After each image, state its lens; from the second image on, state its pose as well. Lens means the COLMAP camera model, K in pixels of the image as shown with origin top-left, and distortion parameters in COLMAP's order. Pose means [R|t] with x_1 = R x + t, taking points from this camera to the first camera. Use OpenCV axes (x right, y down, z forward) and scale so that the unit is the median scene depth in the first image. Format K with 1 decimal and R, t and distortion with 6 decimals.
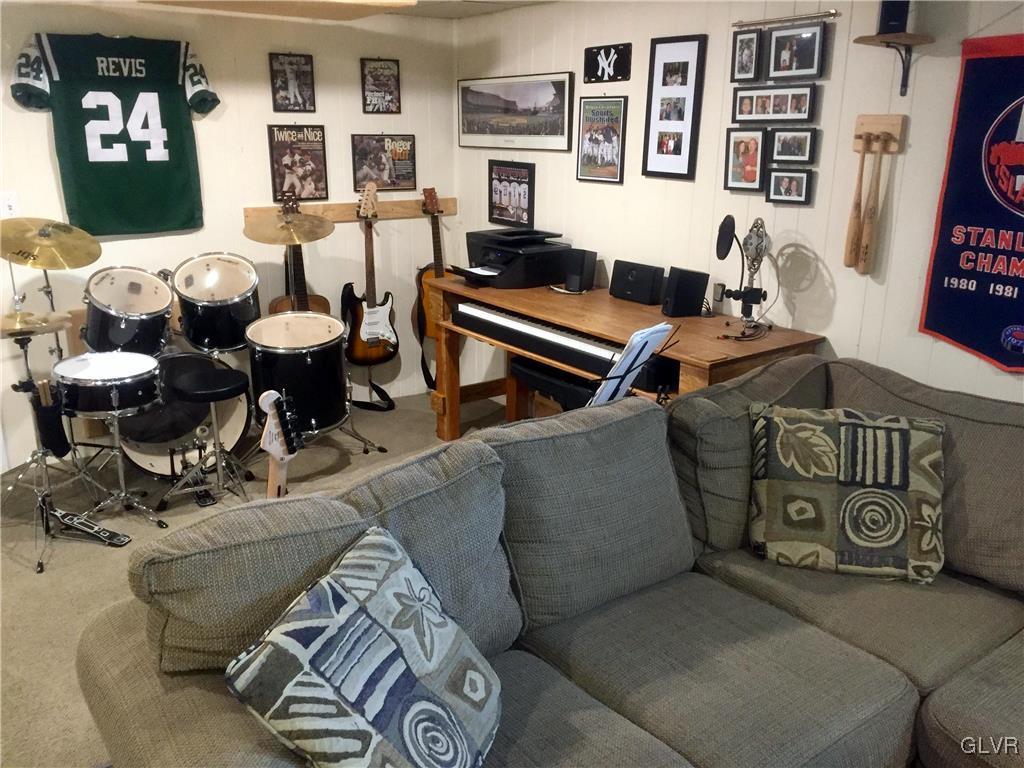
lens RADIAL K [[875.1, 0, 512.9], [0, 875.1, 387.7], [0, 0, 1]] dist [0.065413, -0.078333]
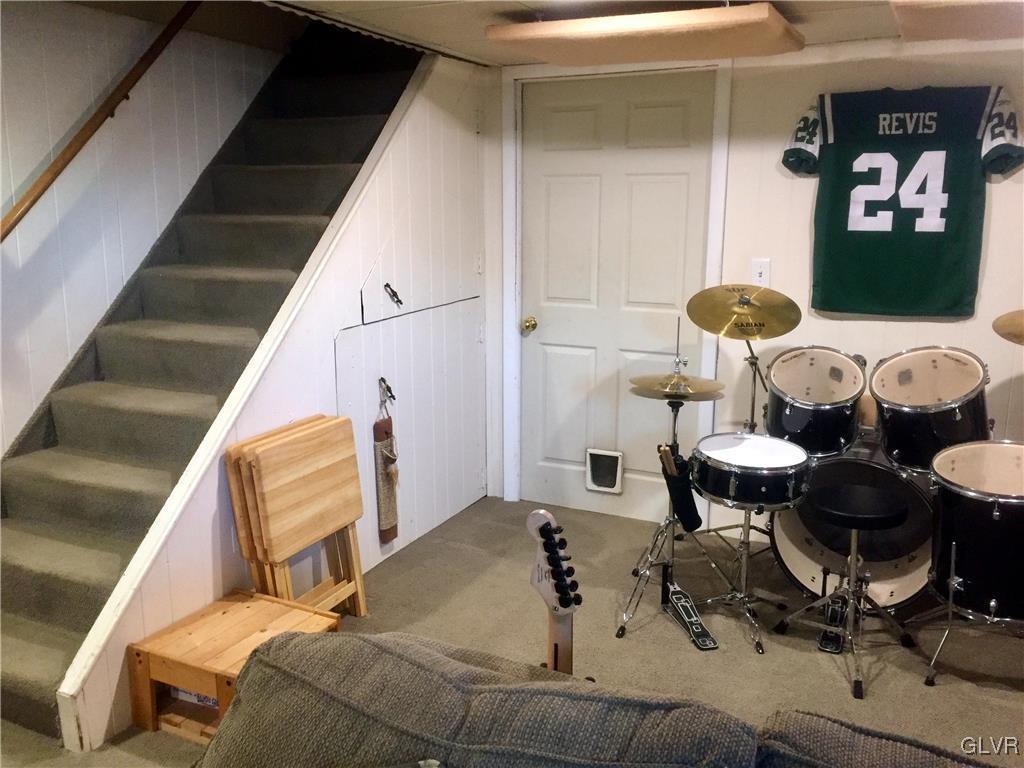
lens RADIAL K [[875.1, 0, 511.8], [0, 875.1, 384.0], [0, 0, 1]] dist [0.065413, -0.078333]
pose [[0.474261, 0.172726, -0.863274, 0.160848], [-0.257602, 0.964876, 0.051535, -0.064995], [0.841854, 0.197940, 0.502098, 0.301062]]
